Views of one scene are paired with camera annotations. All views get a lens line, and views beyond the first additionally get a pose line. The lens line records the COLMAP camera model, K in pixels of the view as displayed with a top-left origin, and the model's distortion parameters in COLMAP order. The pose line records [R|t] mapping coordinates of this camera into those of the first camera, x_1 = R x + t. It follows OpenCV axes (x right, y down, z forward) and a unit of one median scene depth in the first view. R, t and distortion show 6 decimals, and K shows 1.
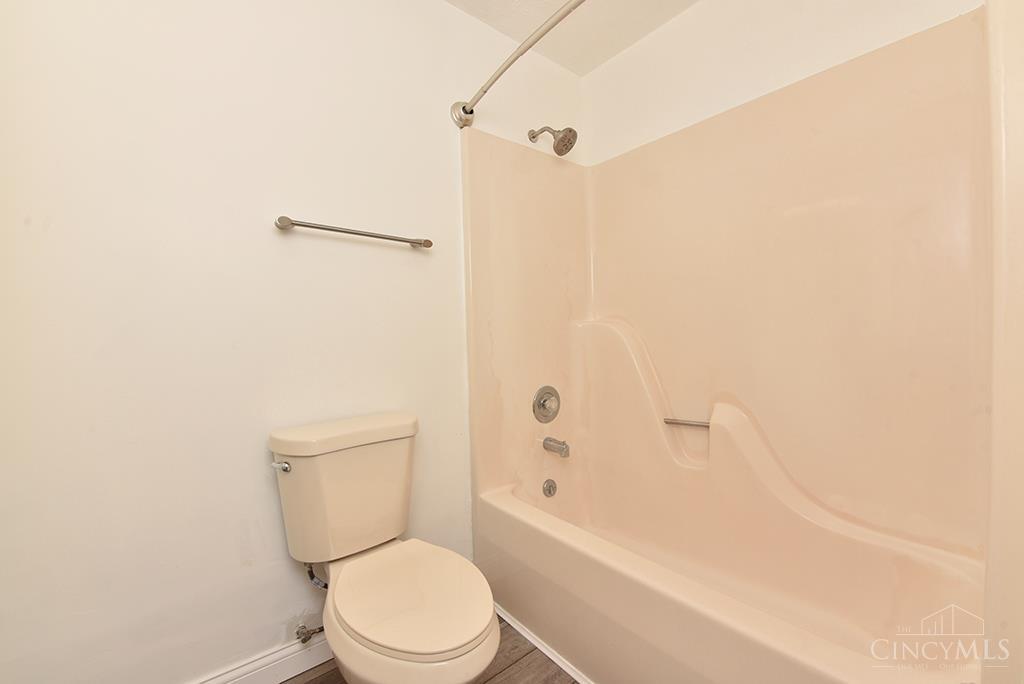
lens RADIAL K [[420.3, 0, 506.3], [0, 420.3, 341.1], [0, 0, 1]] dist [-0.000391, -0.000036]
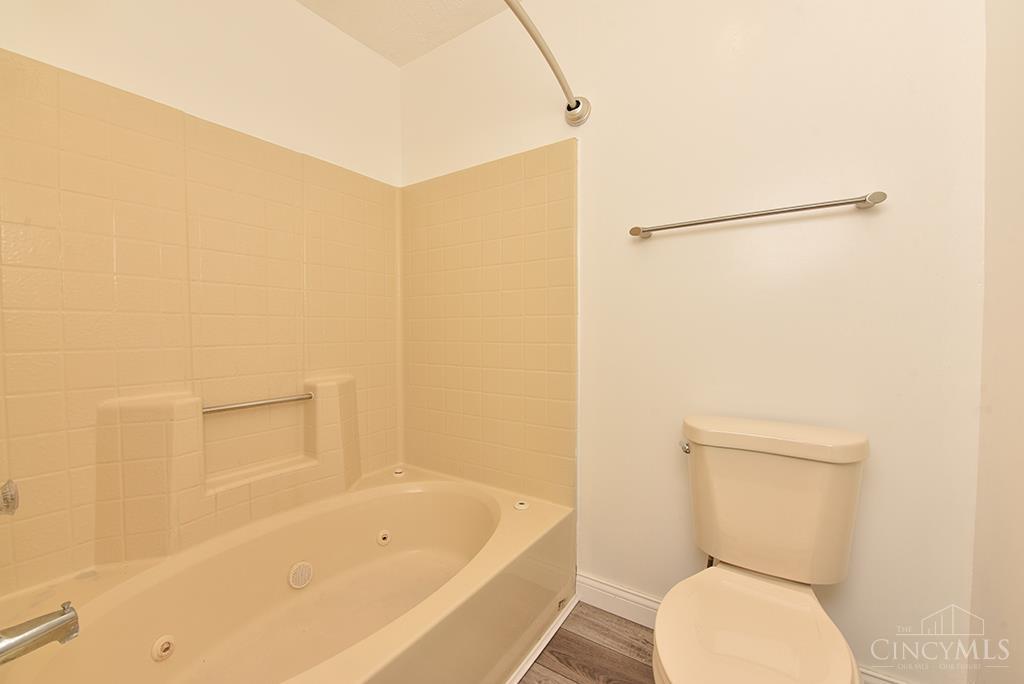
lens RADIAL K [[420.3, 0, 506.3], [0, 420.3, 341.1], [0, 0, 1]] dist [-0.000391, -0.000036]
pose [[0.264368, 0.031195, -0.963917, 0.366499], [-0.015160, 0.999488, 0.028189, -0.006039], [0.964303, 0.007161, 0.264705, 0.252901]]
